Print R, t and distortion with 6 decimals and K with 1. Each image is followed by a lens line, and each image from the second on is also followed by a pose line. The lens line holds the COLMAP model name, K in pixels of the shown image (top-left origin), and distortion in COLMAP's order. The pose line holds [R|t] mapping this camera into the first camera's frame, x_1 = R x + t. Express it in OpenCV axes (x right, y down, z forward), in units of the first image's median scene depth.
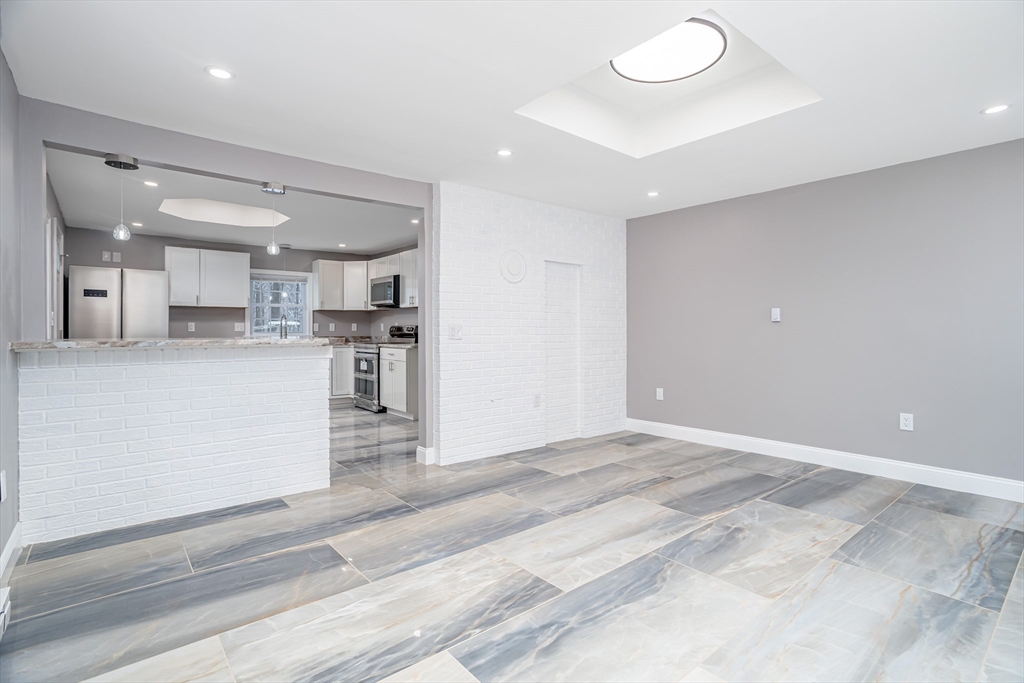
lens RADIAL K [[504.3, 0, 507.9], [0, 504.3, 326.6], [0, 0, 1]] dist [-0.056592, 0.034880]
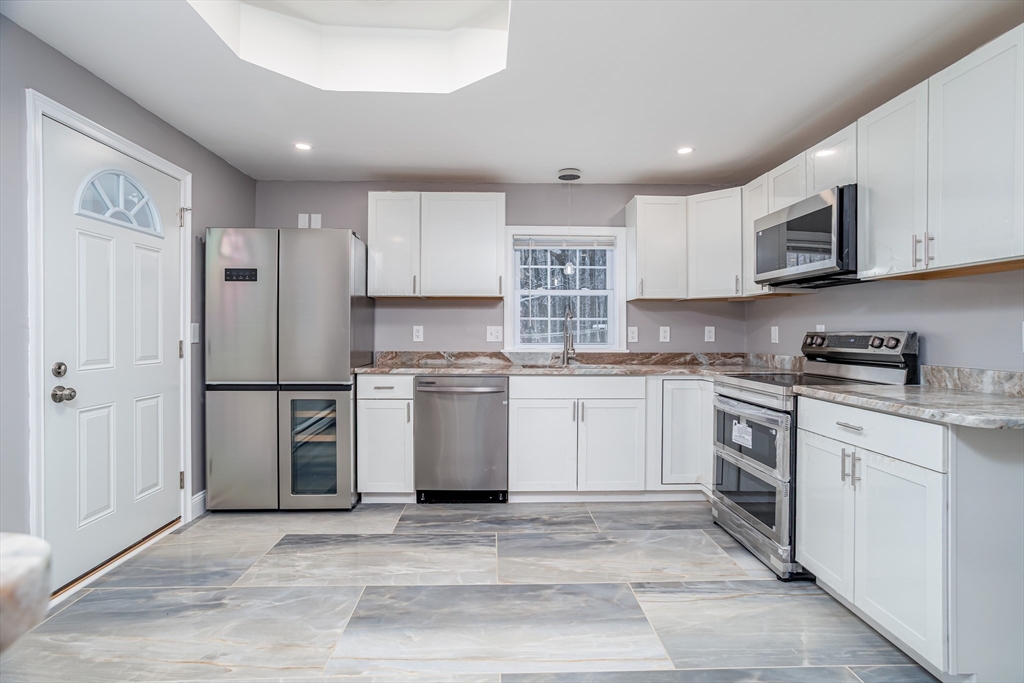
lens RADIAL K [[499.4, 0, 512.9], [0, 499.4, 333.9], [0, 0, 1]] dist [-0.062133, 0.036391]
pose [[0.801000, 0.004045, -0.598650, -0.459352], [0.000959, 0.999967, 0.008041, -0.008413], [0.598663, -0.007015, 0.800970, 1.340875]]
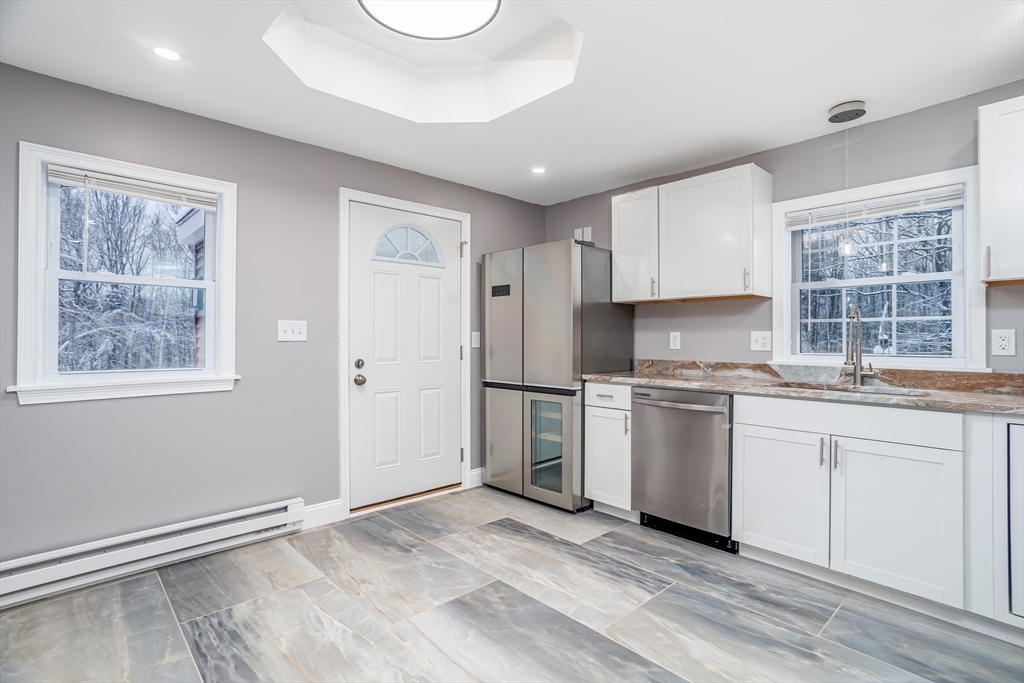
lens RADIAL K [[499.4, 0, 512.9], [0, 499.4, 333.9], [0, 0, 1]] dist [-0.062133, 0.036391]
pose [[0.065482, -0.009377, -0.997810, -0.292910], [0.005121, 0.999946, -0.009061, -0.005732], [0.997841, -0.004516, 0.065526, 1.766840]]
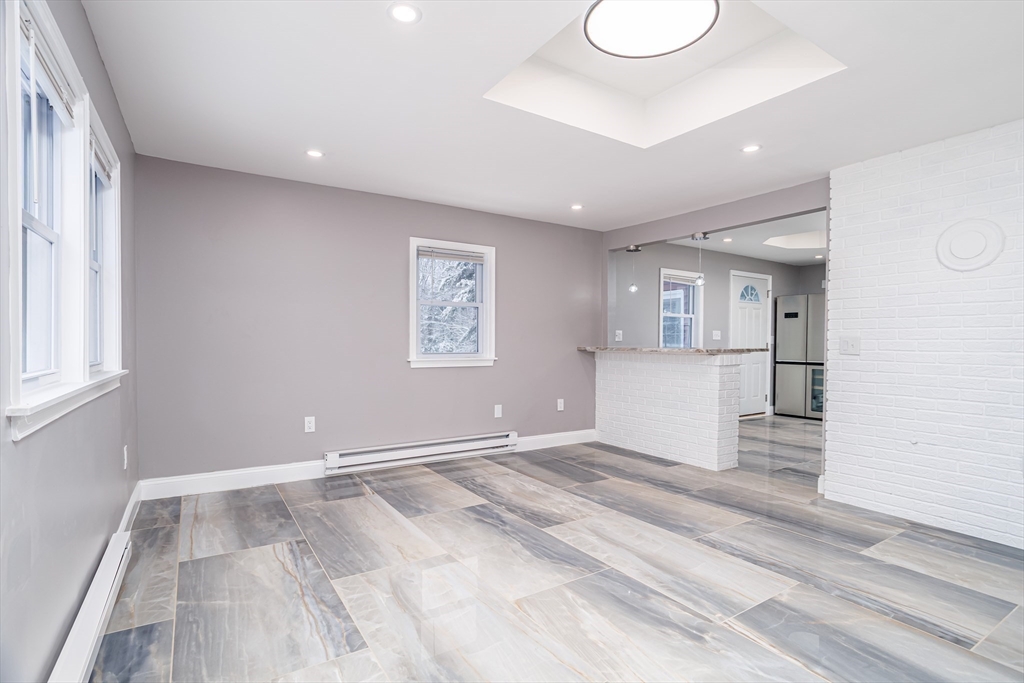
lens RADIAL K [[504.5, 0, 518.2], [0, 504.5, 345.2], [0, 0, 1]] dist [-0.070979, 0.037006]
pose [[-0.108646, 0.008759, -0.994042, 1.044454], [-0.002130, 0.999957, 0.009044, 0.004393], [0.994078, 0.003100, -0.108623, 0.751439]]
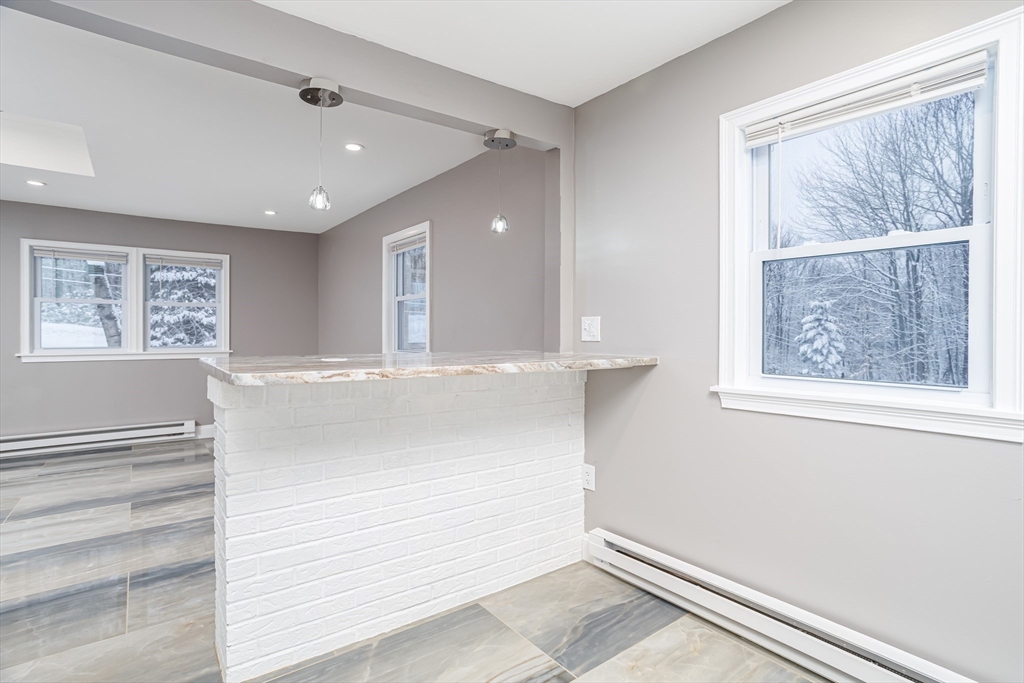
lens RADIAL K [[505.0, 0, 516.8], [0, 505.0, 334.9], [0, 0, 1]] dist [-0.048460, 0.028696]
pose [[-0.999557, -0.003177, 0.029598, -0.805121], [-0.003119, 0.999993, 0.002004, -0.007284], [-0.029604, 0.001911, -0.999560, 1.761563]]
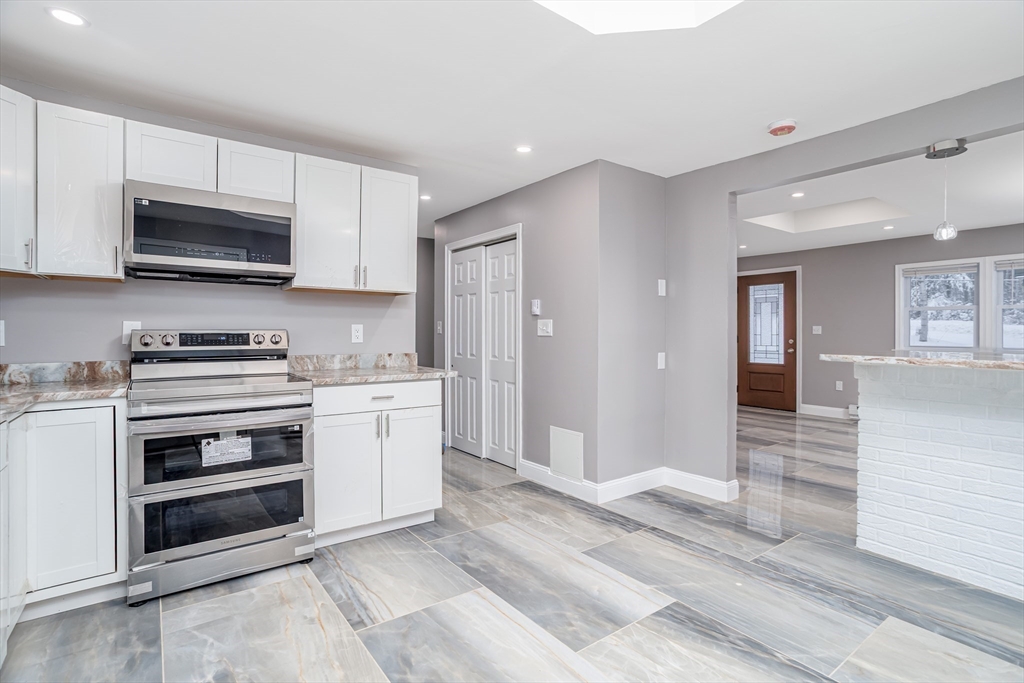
lens RADIAL K [[505.0, 0, 516.8], [0, 505.0, 334.9], [0, 0, 1]] dist [-0.048460, 0.028696]
pose [[0.036126, -0.005241, 0.999333, -1.383741], [-0.008288, 0.999950, 0.005543, -0.005181], [-0.999313, -0.008483, 0.036081, 1.817647]]
